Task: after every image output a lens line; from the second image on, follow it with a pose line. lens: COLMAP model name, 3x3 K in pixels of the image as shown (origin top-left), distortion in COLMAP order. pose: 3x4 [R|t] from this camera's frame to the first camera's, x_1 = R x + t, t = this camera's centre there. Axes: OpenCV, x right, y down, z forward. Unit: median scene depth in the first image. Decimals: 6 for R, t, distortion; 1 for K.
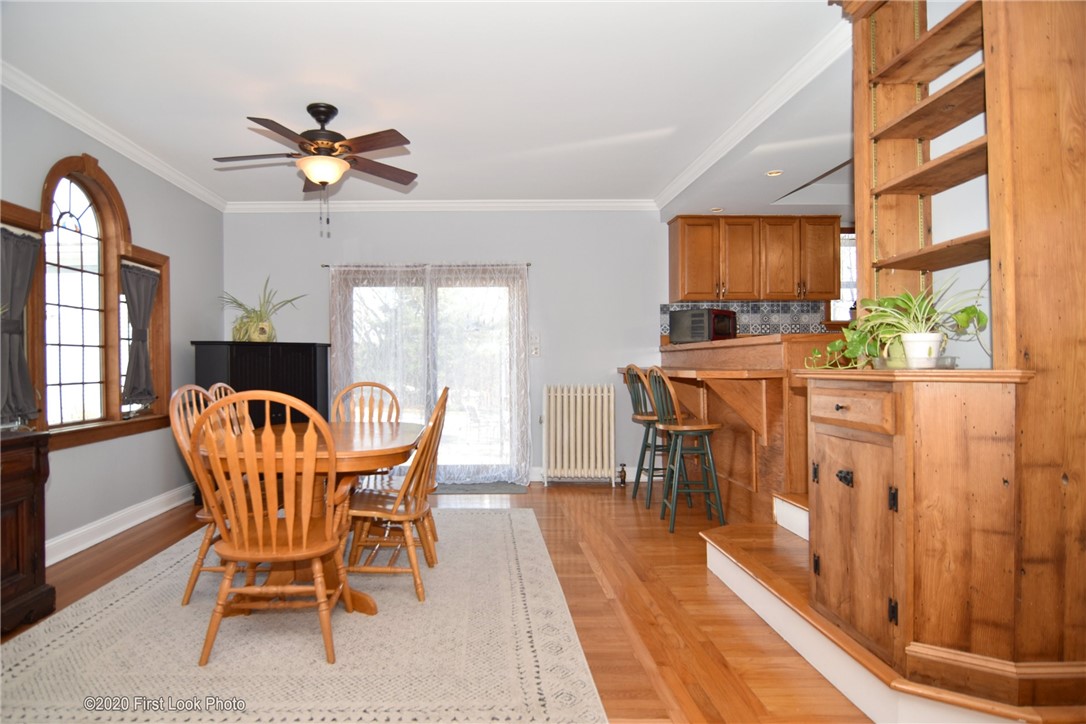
lens RADIAL K [[589.1, 0, 473.4], [0, 589.1, 358.3], [0, 0, 1]] dist [0.002754, -0.011590]
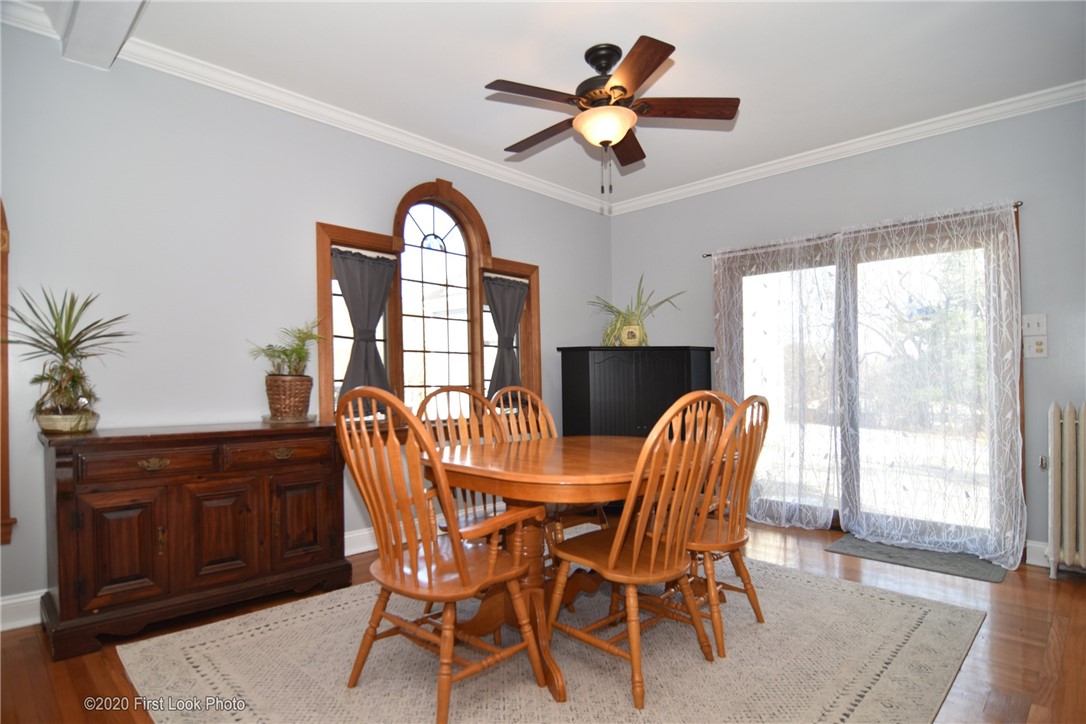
lens RADIAL K [[589.1, 0, 527.3], [0, 589.1, 374.4], [0, 0, 1]] dist [0.002754, -0.011590]
pose [[0.714281, -0.003817, -0.699849, 0.207319], [0.001527, 0.999991, -0.003896, 0.022384], [0.699857, 0.001715, 0.714281, 0.289233]]
